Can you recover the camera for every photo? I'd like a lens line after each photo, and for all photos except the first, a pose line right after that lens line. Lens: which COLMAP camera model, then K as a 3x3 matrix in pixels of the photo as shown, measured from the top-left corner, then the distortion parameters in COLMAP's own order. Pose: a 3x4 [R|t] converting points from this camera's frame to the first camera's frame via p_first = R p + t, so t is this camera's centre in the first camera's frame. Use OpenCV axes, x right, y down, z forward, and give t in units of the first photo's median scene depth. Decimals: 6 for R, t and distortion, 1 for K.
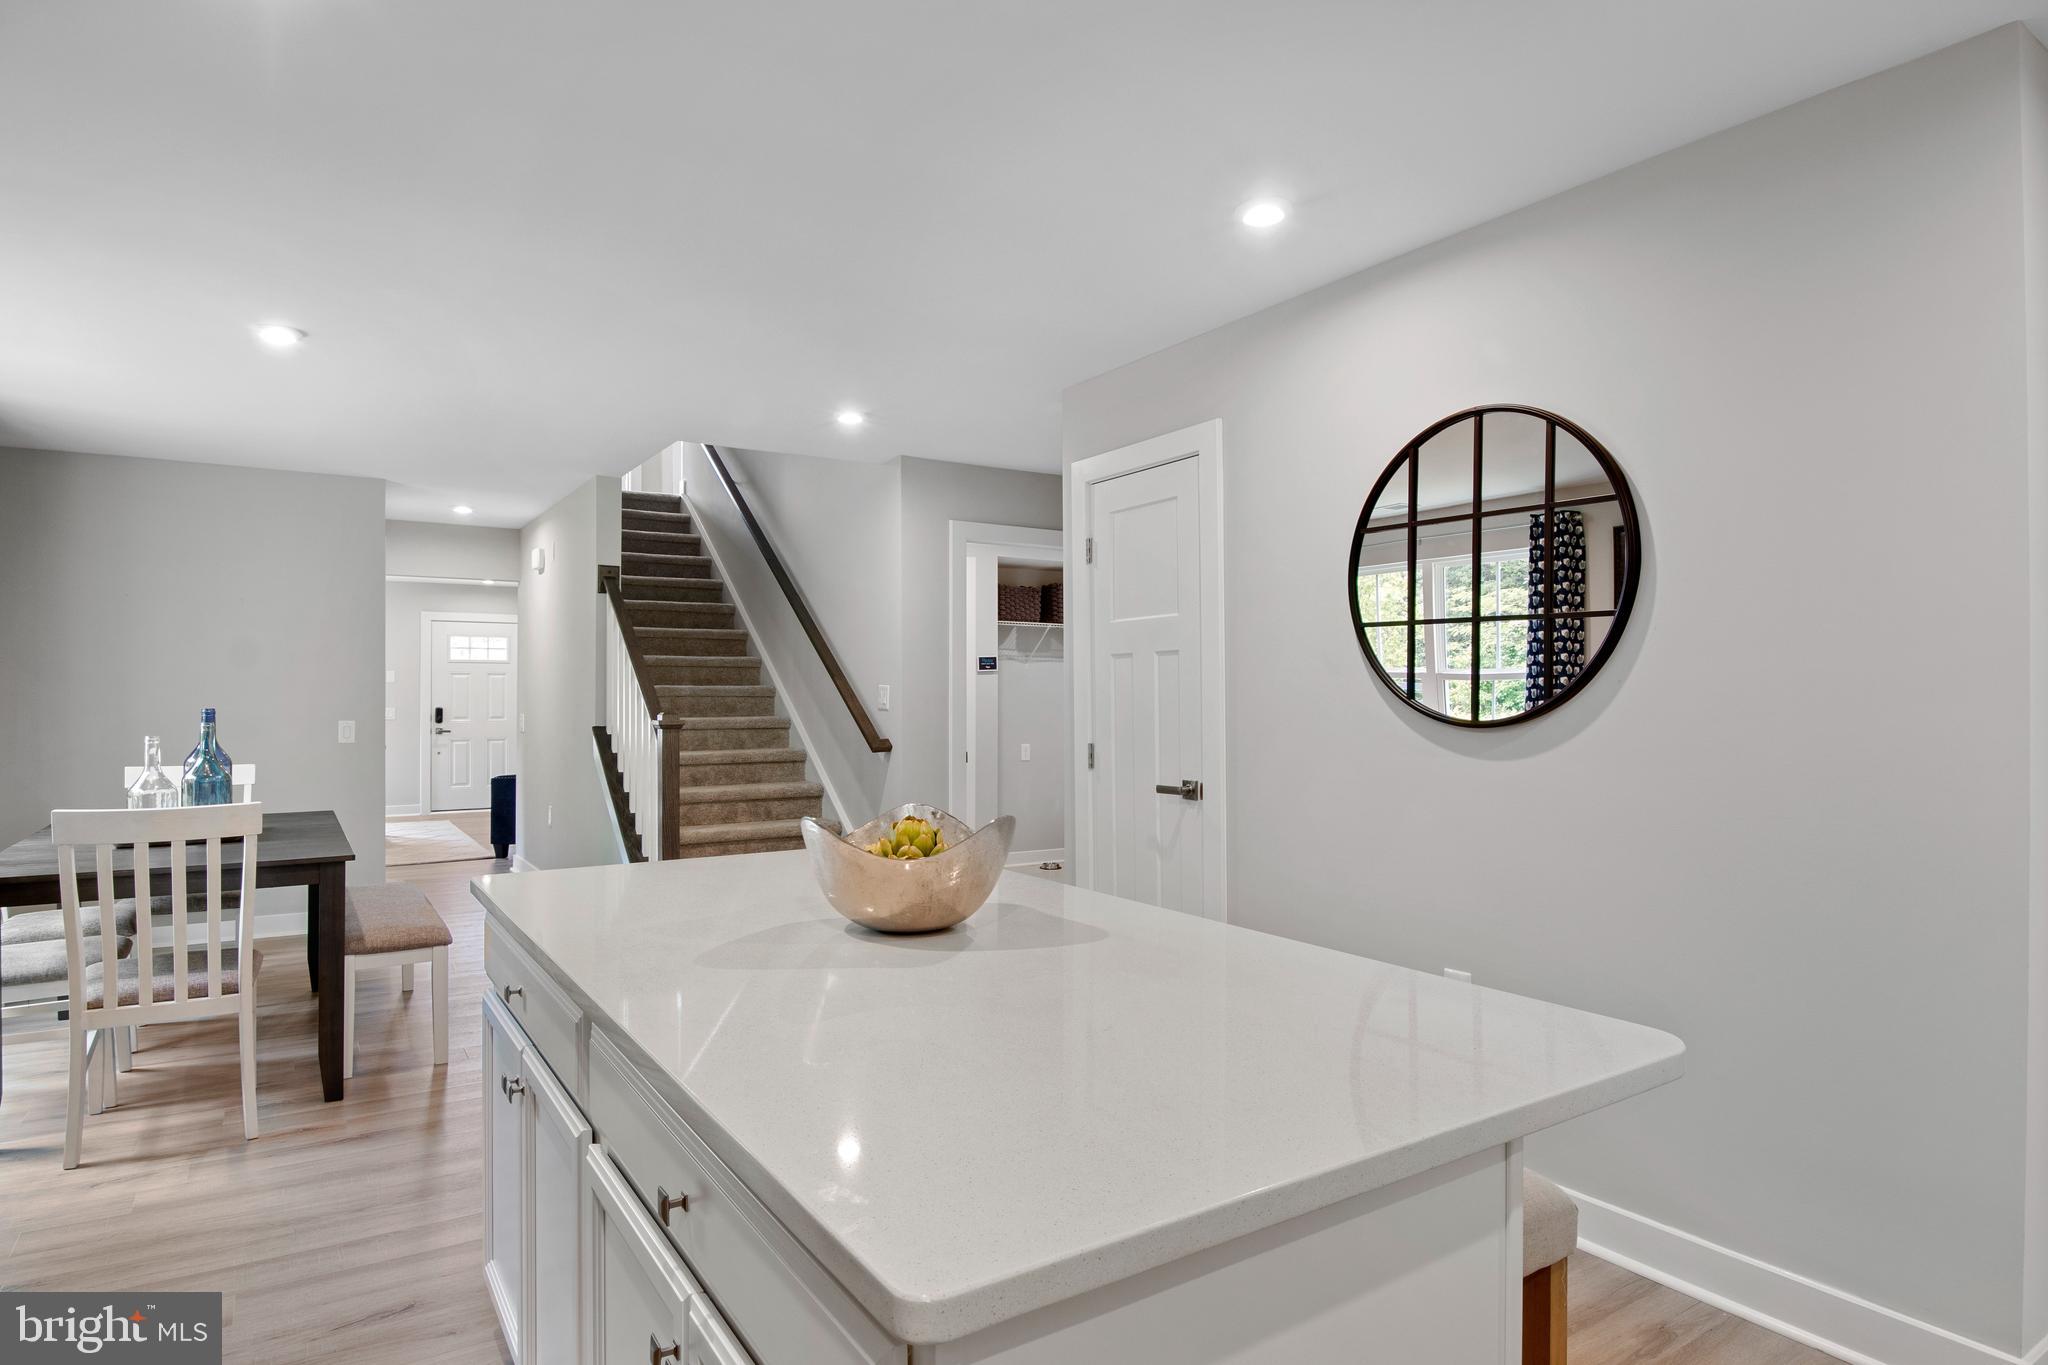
lens RADIAL K [[1127.3, 0, 1024.2], [0, 1127.3, 691.3], [0, 0, 1]] dist [0.022875, -0.002111]
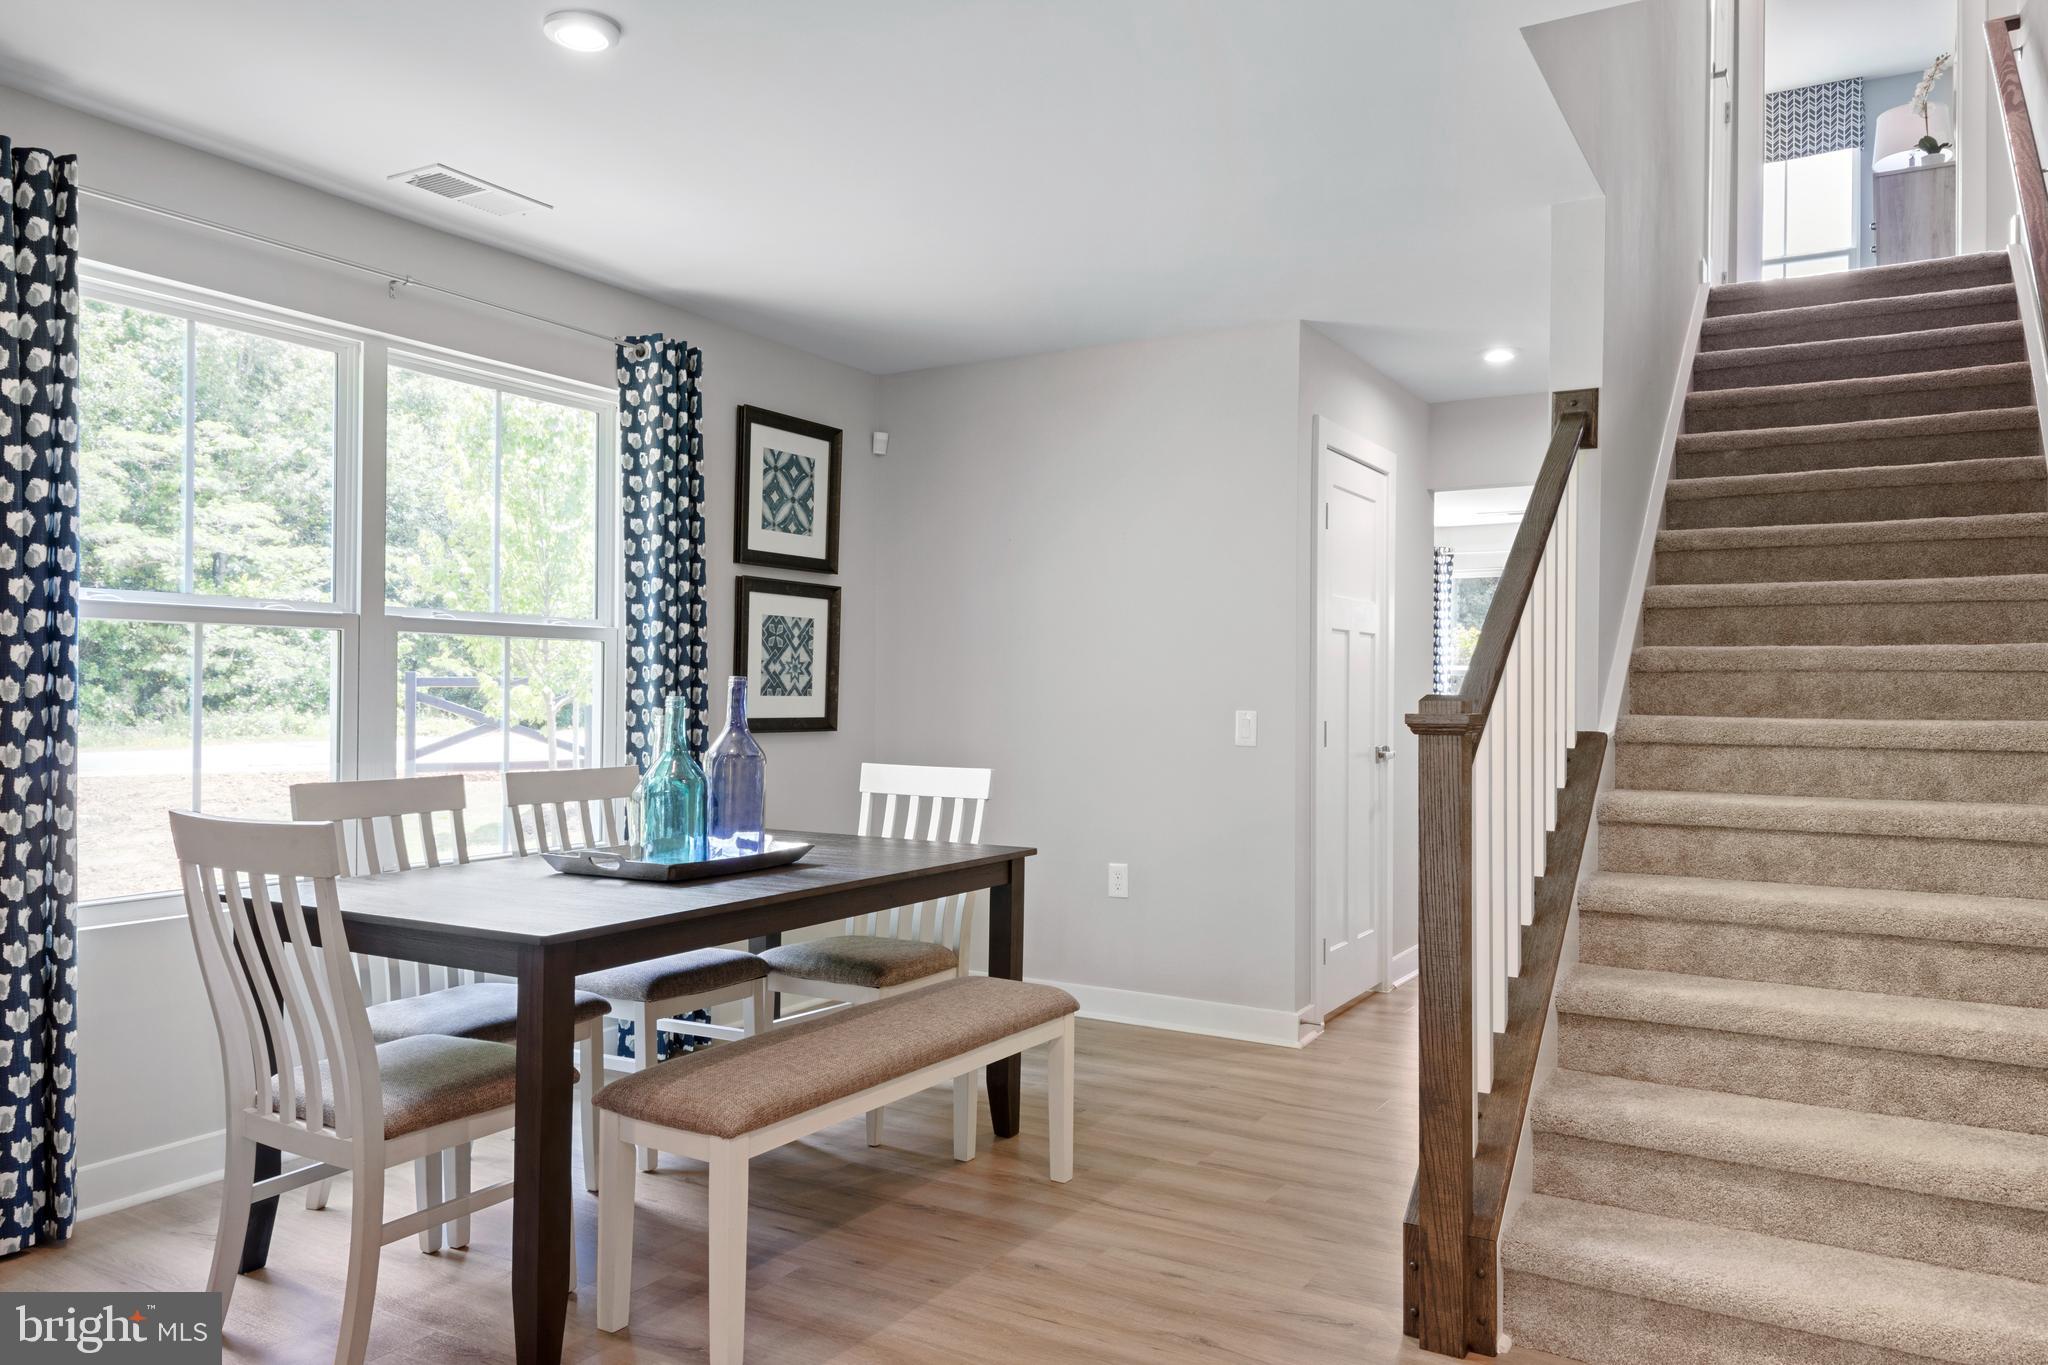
lens RADIAL K [[1426.4, 0, 1024.6], [0, 1426.4, 685.5], [0, 0, 1]] dist [-0.004364, -0.002150]
pose [[0.449820, 0.000645, -0.893119, 0.054548], [-0.004311, 0.999990, -0.001449, 0.012715], [0.893109, 0.004502, 0.449818, 0.490703]]
